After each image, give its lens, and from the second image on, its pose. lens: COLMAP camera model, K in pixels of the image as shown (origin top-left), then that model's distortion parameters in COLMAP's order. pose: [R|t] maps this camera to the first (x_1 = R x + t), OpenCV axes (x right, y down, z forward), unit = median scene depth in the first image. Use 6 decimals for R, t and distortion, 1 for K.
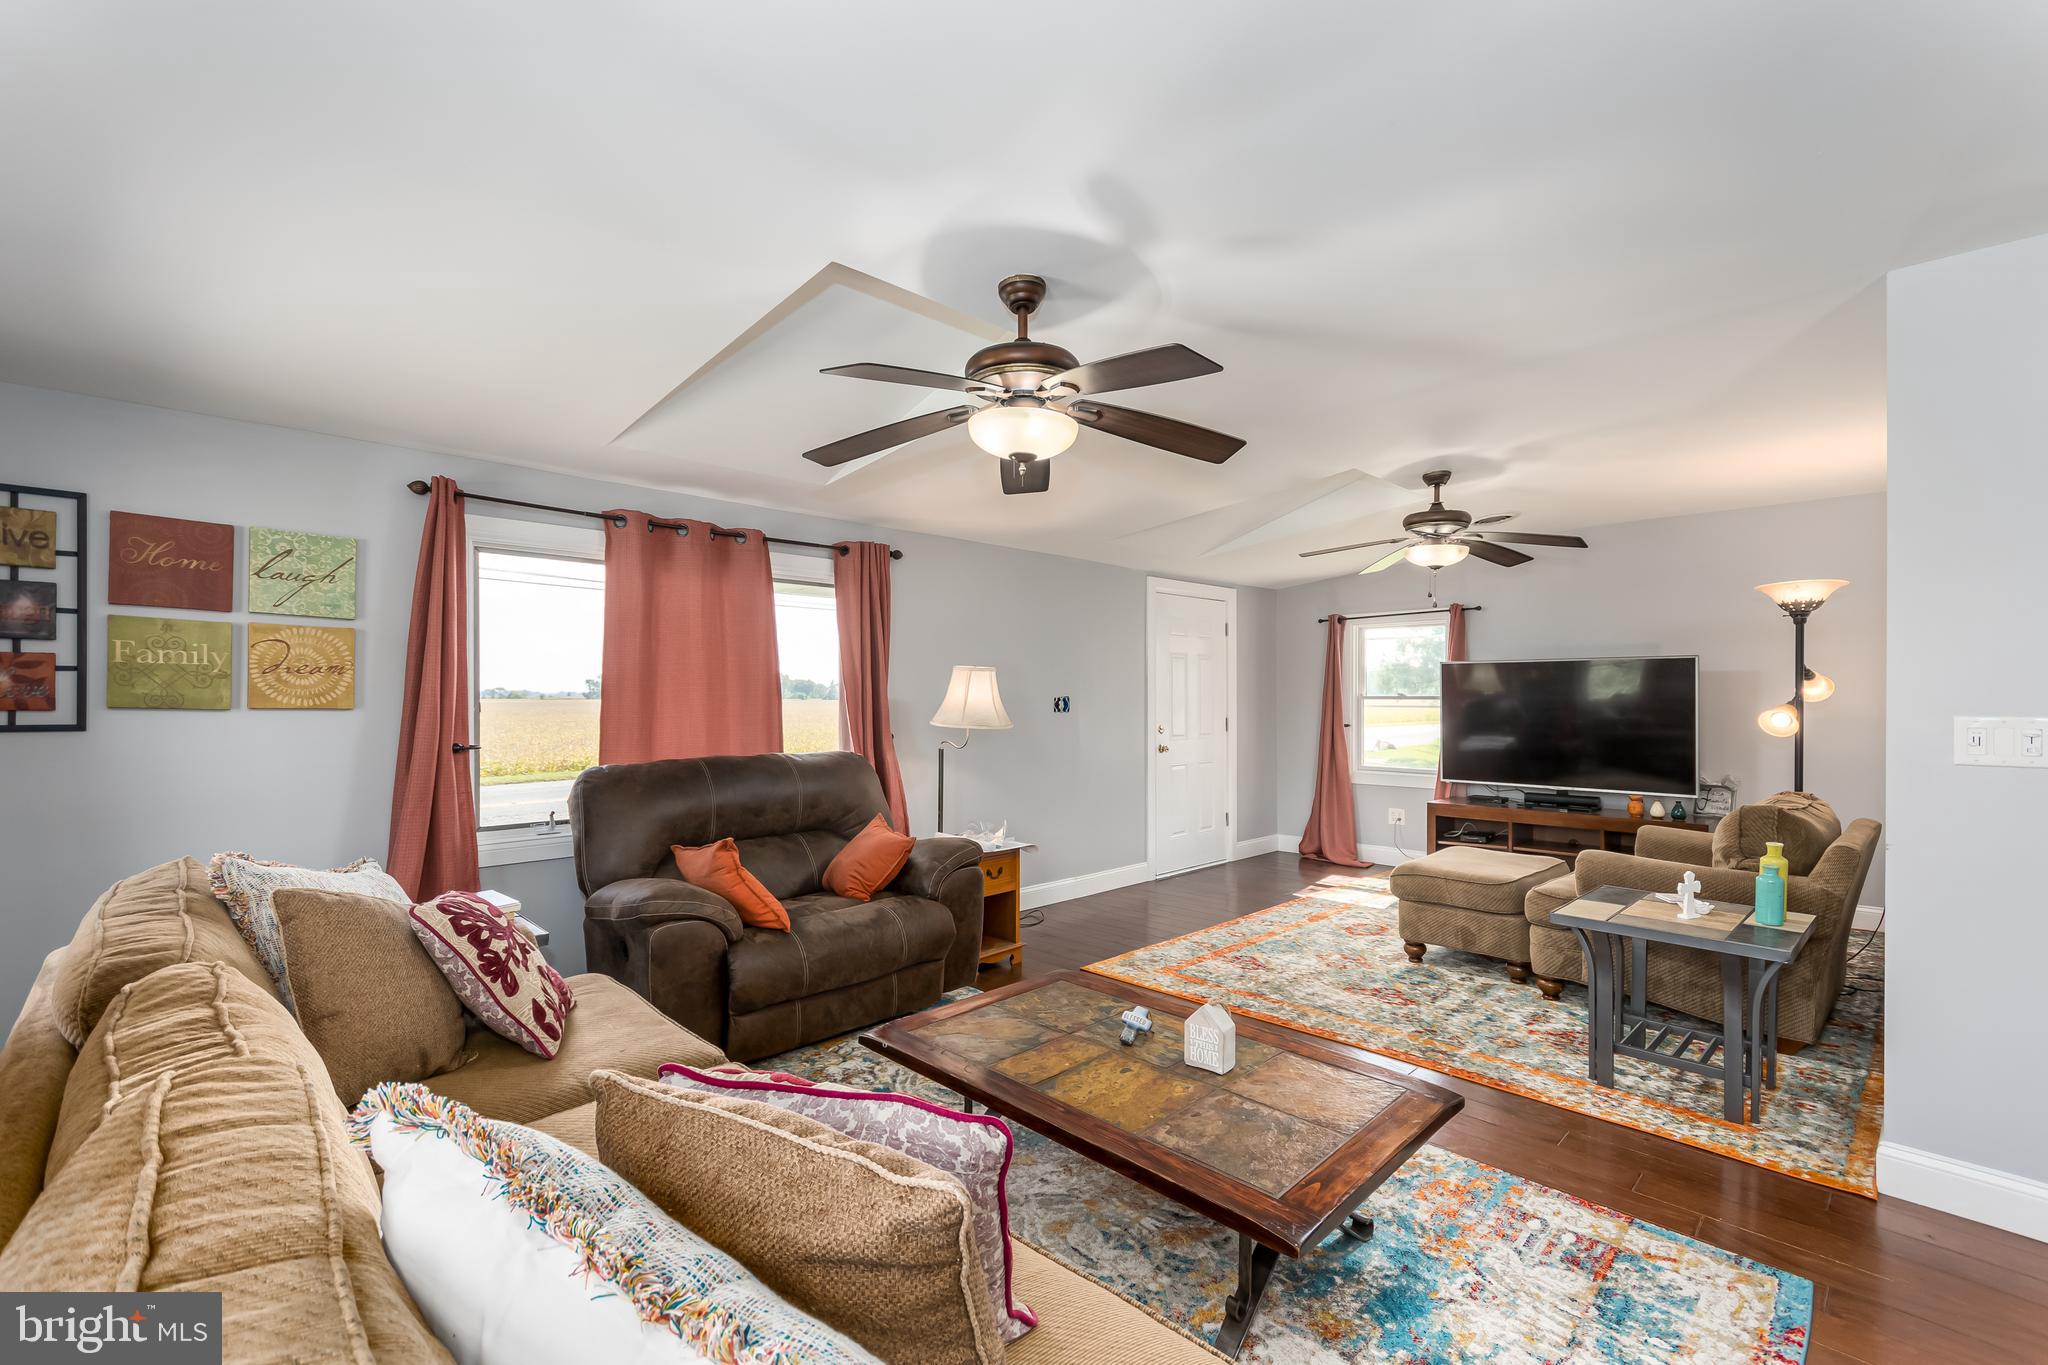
lens RADIAL K [[898.3, 0, 1035.7], [0, 898.3, 696.7], [0, 0, 1]] dist [0.000392, 0.000099]
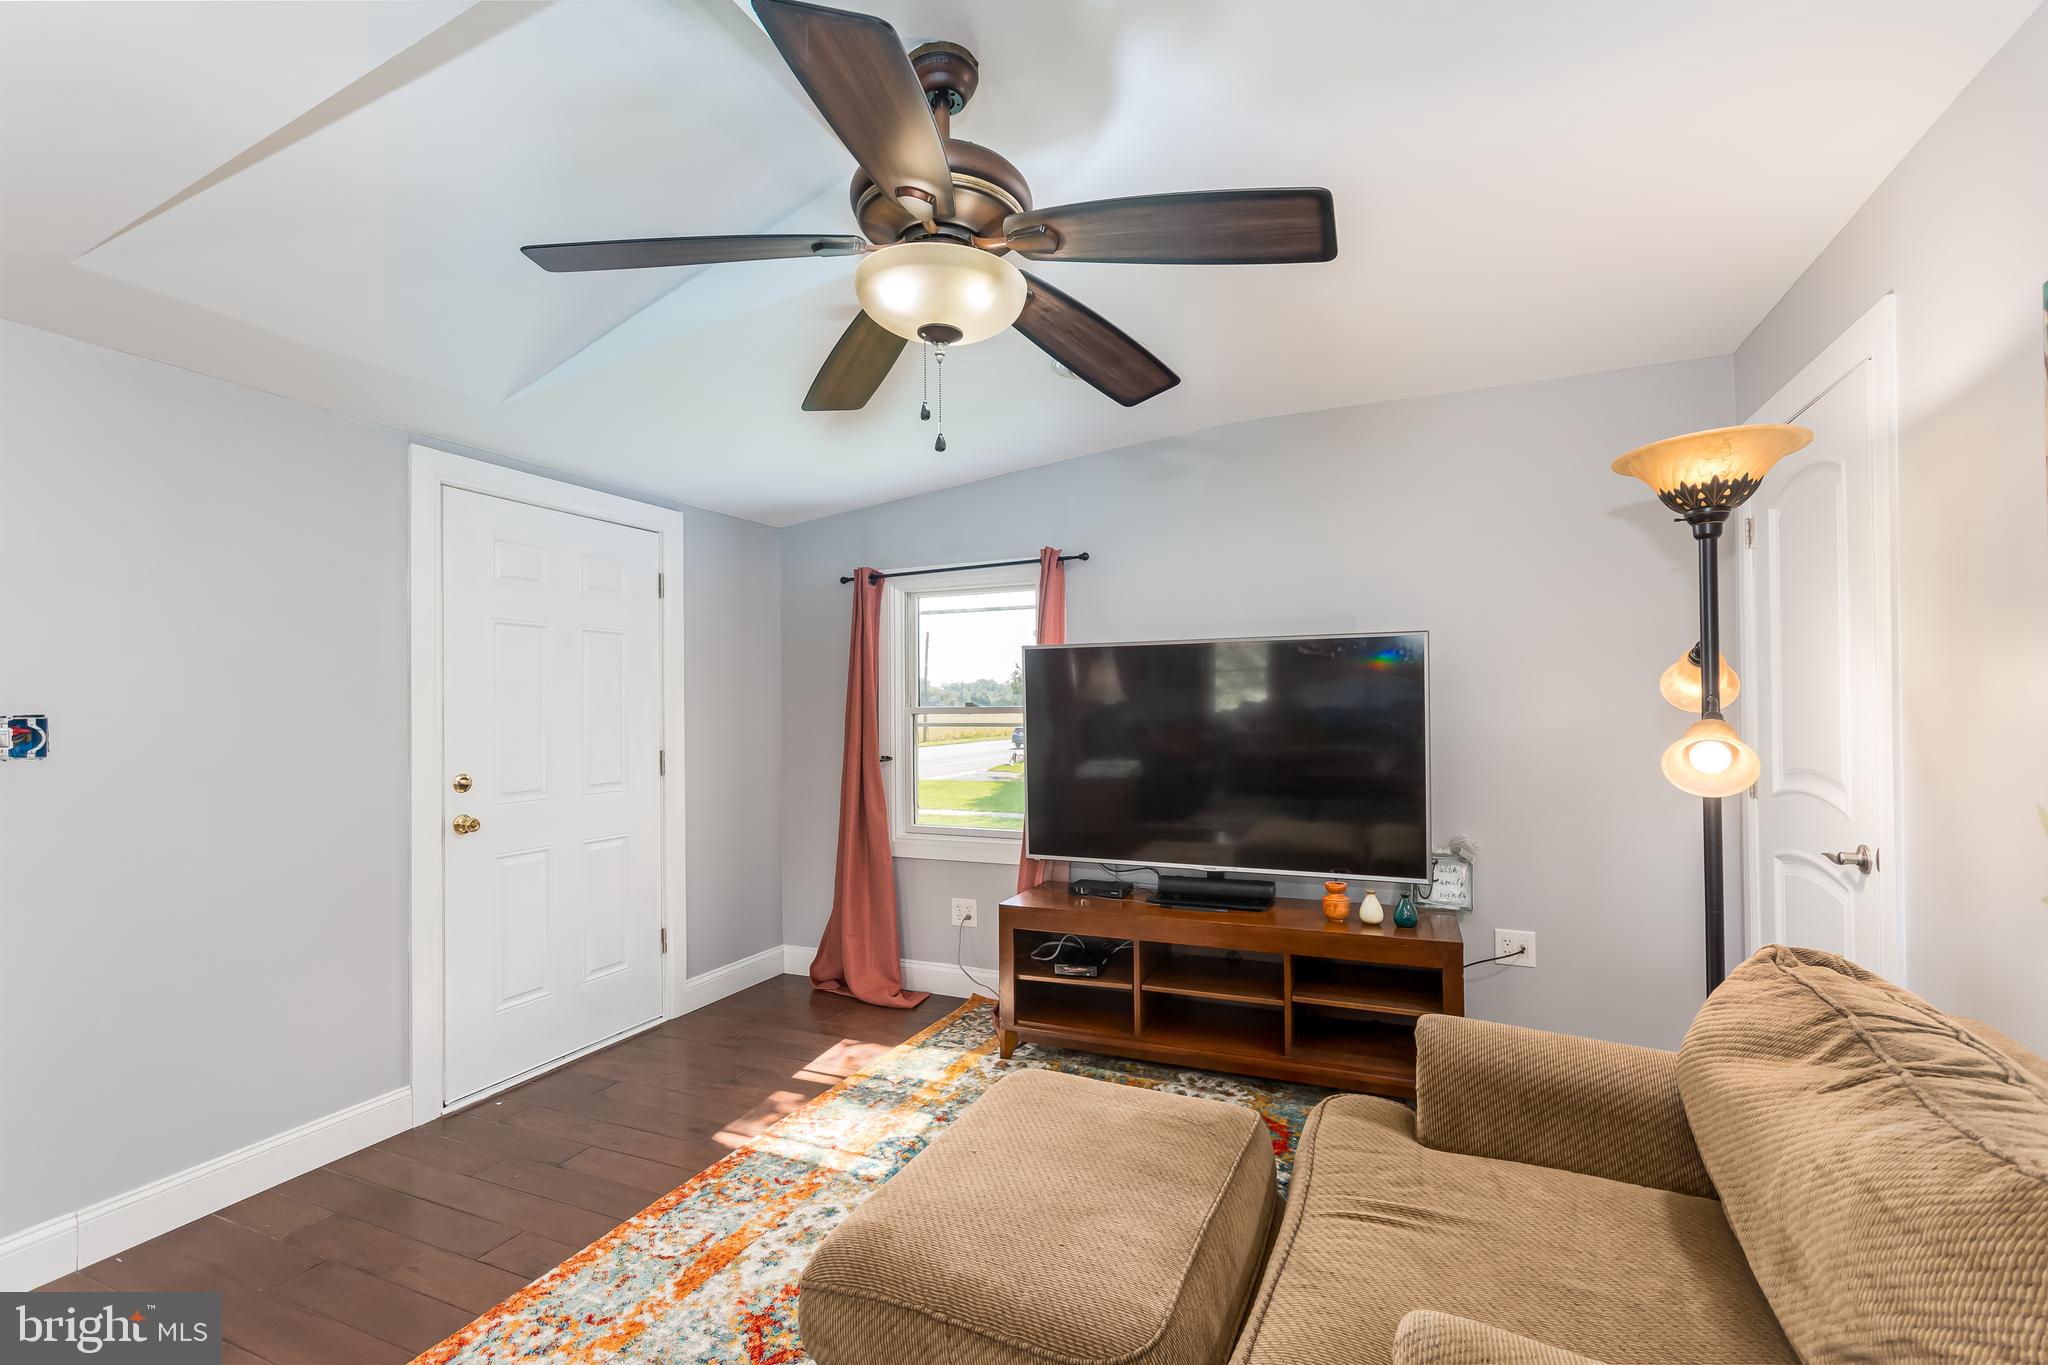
lens RADIAL K [[898.3, 0, 1029.0], [0, 898.3, 691.9], [0, 0, 1]] dist [0.000392, 0.000099]
pose [[0.931905, -0.001084, 0.362700, 0.239250], [0.008747, 0.999772, -0.019486, 0.000842], [-0.362596, 0.021332, 0.931702, 0.454362]]
